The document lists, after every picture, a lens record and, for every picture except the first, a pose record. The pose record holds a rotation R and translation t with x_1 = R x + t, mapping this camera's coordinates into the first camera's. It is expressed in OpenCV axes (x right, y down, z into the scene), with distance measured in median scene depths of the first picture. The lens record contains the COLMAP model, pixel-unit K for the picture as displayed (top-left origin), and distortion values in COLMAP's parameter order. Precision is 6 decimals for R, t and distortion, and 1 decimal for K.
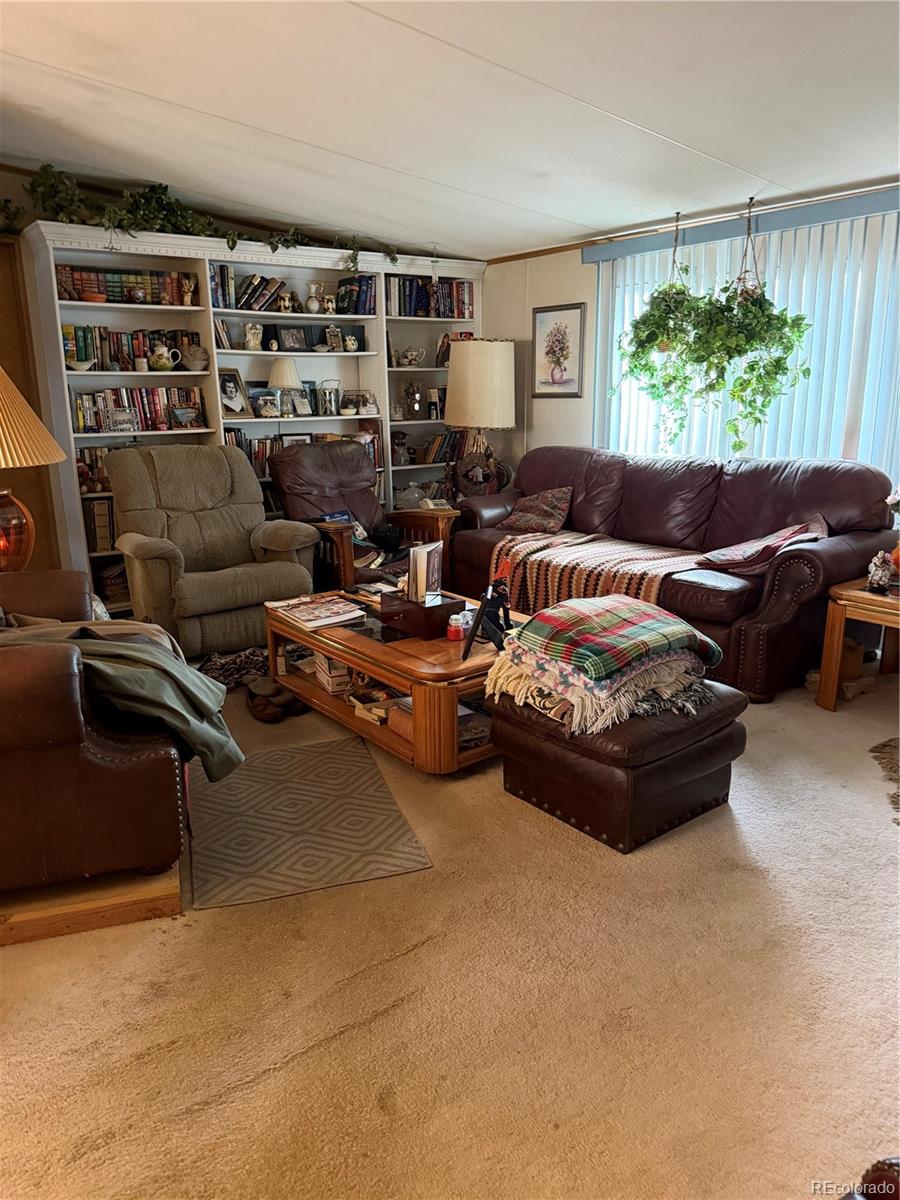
lens RADIAL K [[834.7, 0, 446.7], [0, 834.7, 599.3], [0, 0, 1]] dist [-0.038642, 0.011555]
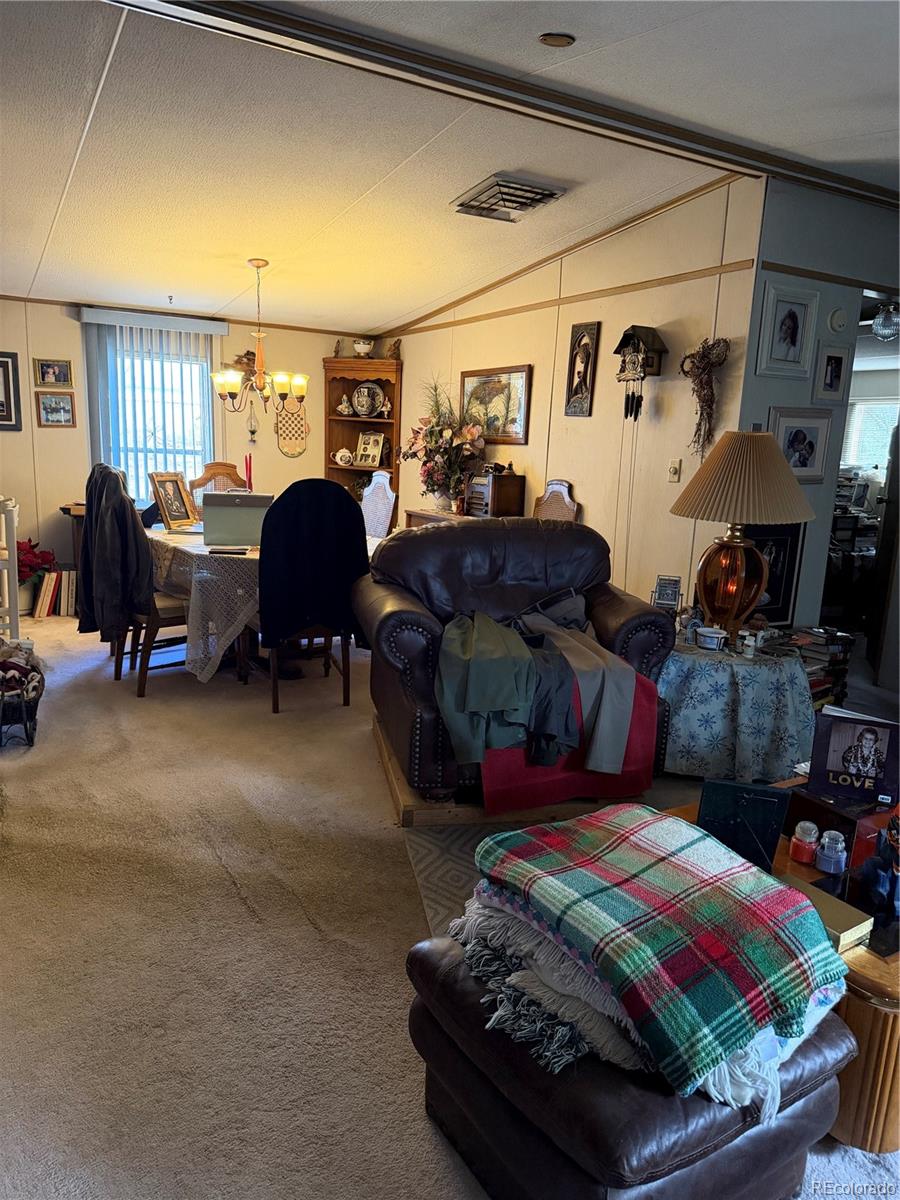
lens RADIAL K [[834.7, 0, 445.9], [0, 834.7, 603.7], [0, 0, 1]] dist [-0.038642, 0.011555]
pose [[-0.129094, 0.211338, -0.968850, 0.944528], [-0.273947, 0.931403, 0.239671, -0.319747], [0.953042, 0.296353, -0.062343, 1.074184]]
